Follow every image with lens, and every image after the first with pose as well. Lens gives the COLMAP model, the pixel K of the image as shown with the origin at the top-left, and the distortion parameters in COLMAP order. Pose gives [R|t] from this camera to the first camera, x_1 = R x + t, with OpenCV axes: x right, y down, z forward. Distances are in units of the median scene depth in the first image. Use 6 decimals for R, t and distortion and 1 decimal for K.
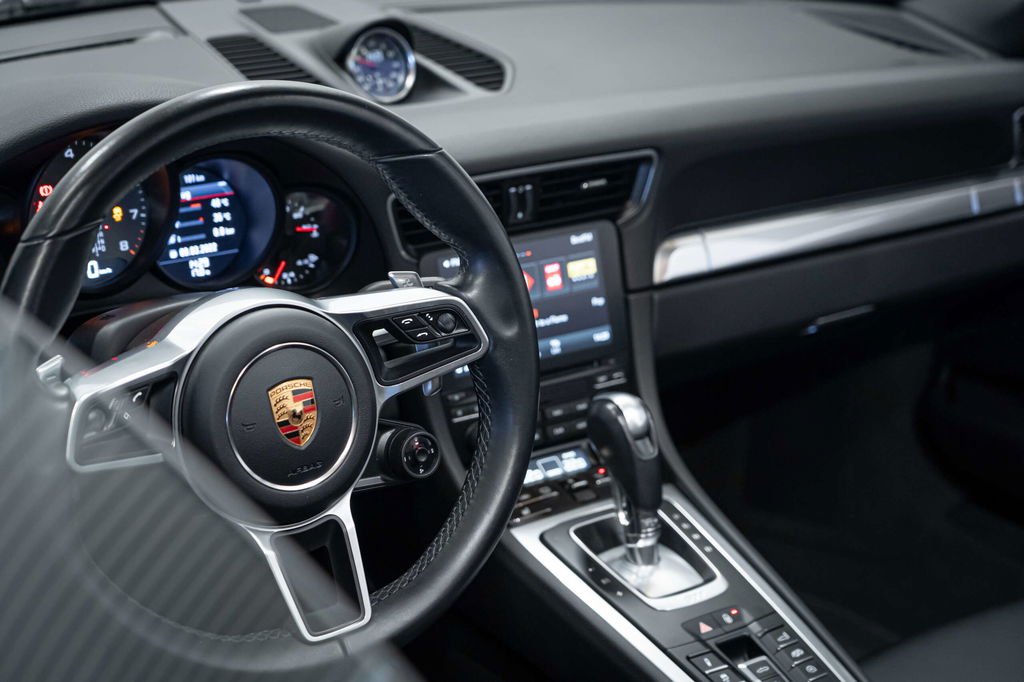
lens RADIAL K [[1923.6, 0, 512.0], [0, 1923.6, 341.0], [0, 0, 1]] dist [-0.019995, 0.017983]
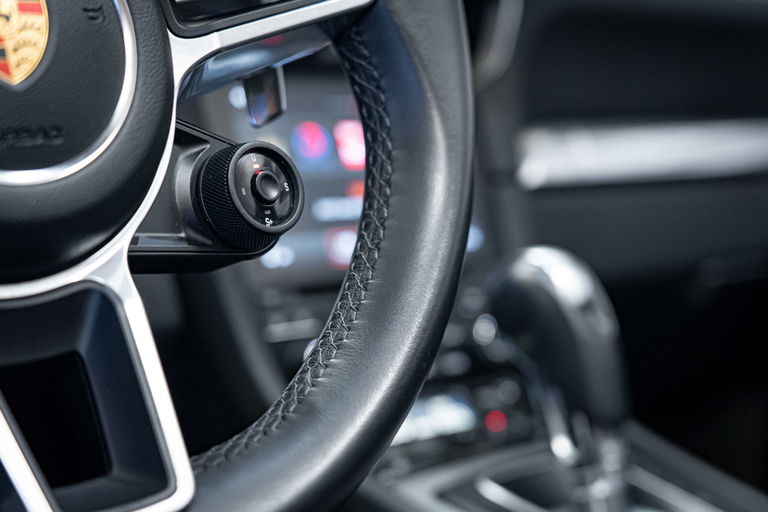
lens RADIAL K [[1442.7, 0, 384.0], [0, 1442.7, 256.0], [0, 0, 1]] dist [-0.019995, 0.017983]
pose [[0.987974, -0.063064, 0.141173, -0.063512], [0.099198, 0.958894, -0.265862, 0.159110], [-0.118604, 0.276669, 0.953618, 0.583506]]
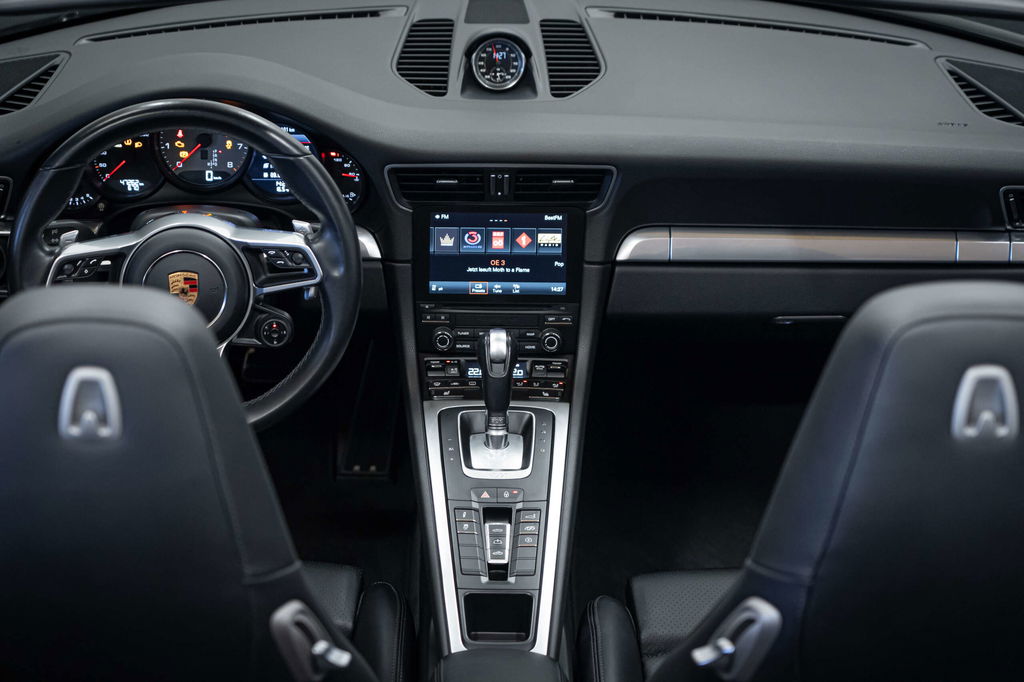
lens RADIAL K [[2661.8, 0, 512.0], [0, 2661.8, 341.0], [0, 0, 1]] dist [-0.022457, -0.369030]
pose [[0.803321, 0.241073, -0.544573, 1.228417], [-0.186285, 0.970238, 0.154711, -0.293608], [0.565662, -0.022837, 0.824321, -0.696863]]
